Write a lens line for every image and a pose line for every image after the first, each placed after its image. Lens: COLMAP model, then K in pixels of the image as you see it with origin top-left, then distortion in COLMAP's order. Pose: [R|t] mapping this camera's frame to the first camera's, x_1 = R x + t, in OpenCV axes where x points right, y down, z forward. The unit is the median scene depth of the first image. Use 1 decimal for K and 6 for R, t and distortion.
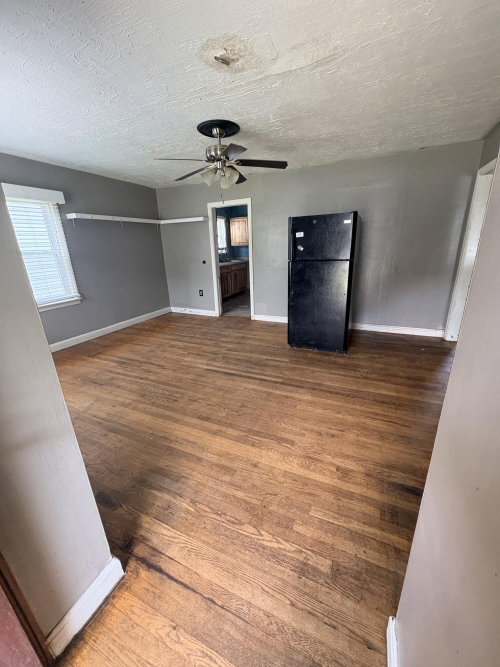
lens RADIAL K [[265.6, 0, 250.5], [0, 265.6, 333.4], [0, 0, 1]] dist [-0.000581, 0.000114]
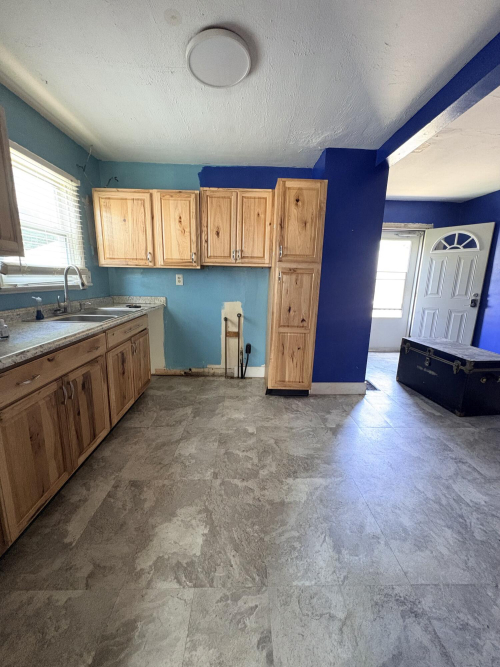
lens RADIAL K [[265.6, 0, 249.6], [0, 265.6, 332.3], [0, 0, 1]] dist [-0.000581, 0.000114]
pose [[0.898631, -0.038075, 0.437049, -0.153084], [0.093792, 0.989867, -0.106614, -0.551909], [-0.428561, 0.136798, 0.893097, 1.809825]]
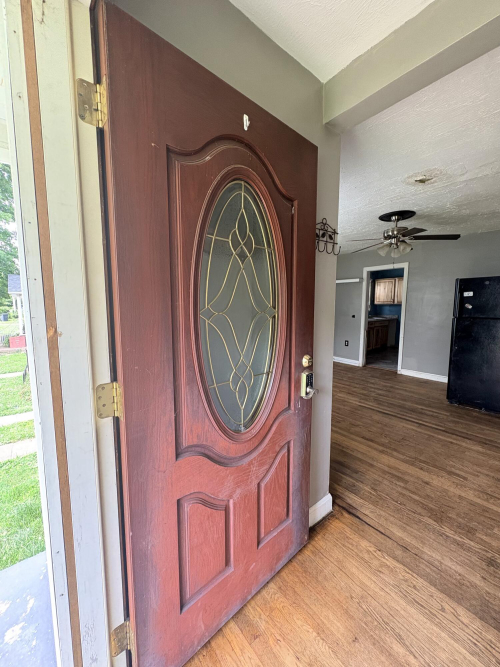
lens RADIAL K [[265.6, 0, 249.7], [0, 265.6, 333.2], [0, 0, 1]] dist [-0.000581, 0.000114]
pose [[0.897134, 0.082548, -0.433976, -0.147231], [-0.170982, 0.970704, -0.168819, 0.128010], [0.407327, 0.225655, 0.884966, -0.307292]]
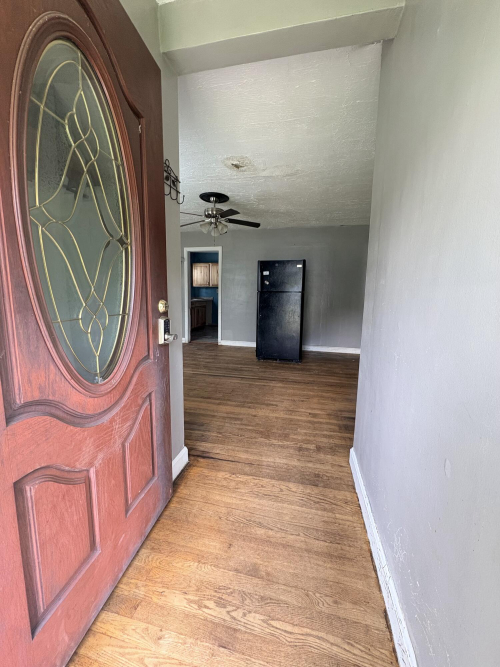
lens RADIAL K [[265.6, 0, 251.0], [0, 265.6, 333.2], [0, 0, 1]] dist [-0.000581, 0.000114]
pose [[0.976239, 0.023051, 0.215466, -0.210147], [0.016278, 0.983716, -0.178991, 0.208599], [-0.216084, 0.178245, 0.959967, -0.286983]]
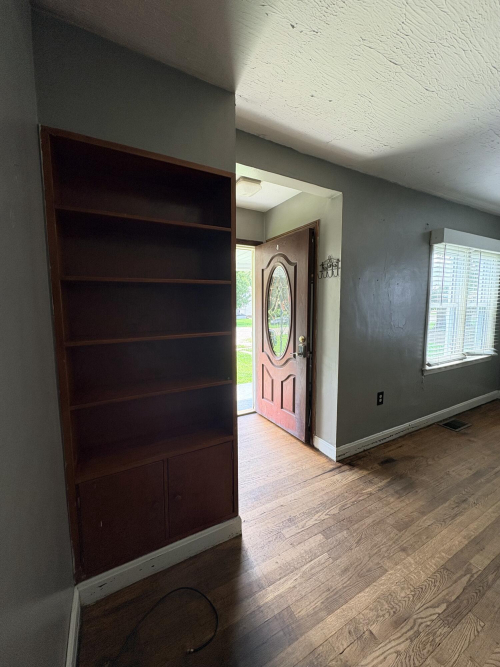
lens RADIAL K [[265.6, 0, 250.8], [0, 265.6, 333.4], [0, 0, 1]] dist [-0.000581, 0.000114]
pose [[-0.600218, 0.126457, -0.789777, 0.598460], [-0.229397, 0.918723, 0.321441, -0.205584], [0.766235, 0.374107, -0.522425, 0.532190]]
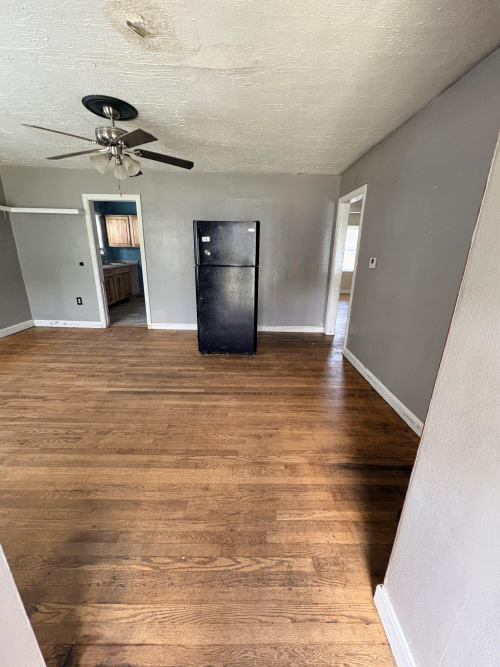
lens RADIAL K [[265.6, 0, 250.9], [0, 265.6, 333.4], [0, 0, 1]] dist [-0.000581, 0.000114]
pose [[0.903565, -0.076069, 0.421643, -0.123094], [0.084548, 0.996418, -0.001417, -0.011100], [-0.420026, 0.036929, 0.906761, 0.062238]]
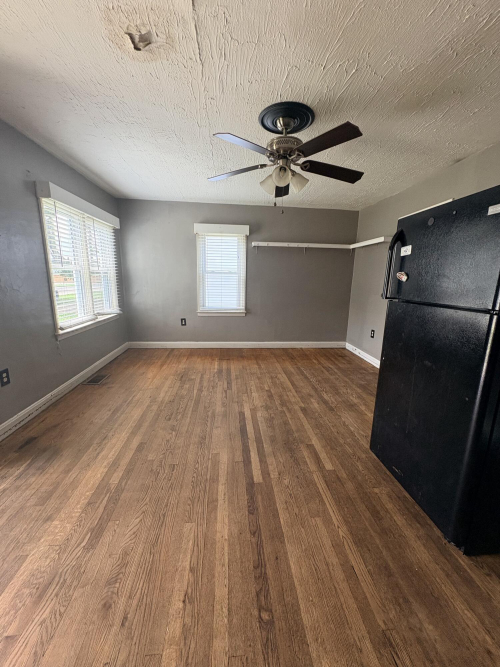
lens RADIAL K [[265.6, 0, 250.3], [0, 265.6, 333.4], [0, 0, 1]] dist [-0.000581, 0.000114]
pose [[0.495006, 0.221726, -0.840123, 0.582742], [-0.312355, 0.947665, 0.066067, -0.192608], [0.810804, 0.229713, 0.538357, 0.615776]]
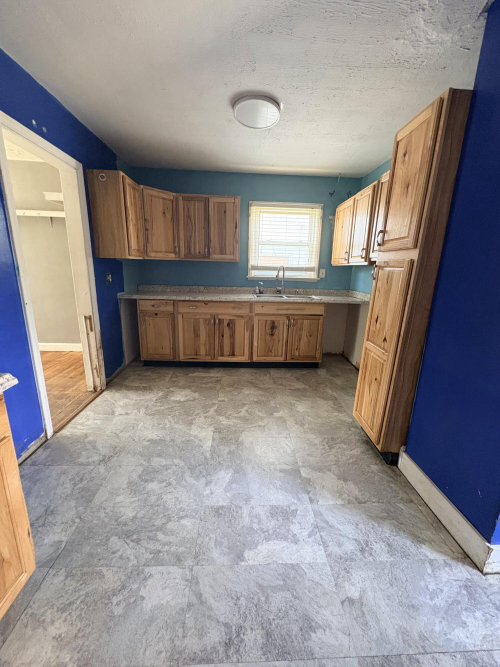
lens RADIAL K [[265.6, 0, 251.7], [0, 265.6, 333.7], [0, 0, 1]] dist [-0.000581, 0.000114]
pose [[0.456698, 0.259102, -0.851054, 0.871965], [-0.330061, 0.937719, 0.108368, -0.660802], [0.826128, 0.231408, 0.513774, 2.002596]]
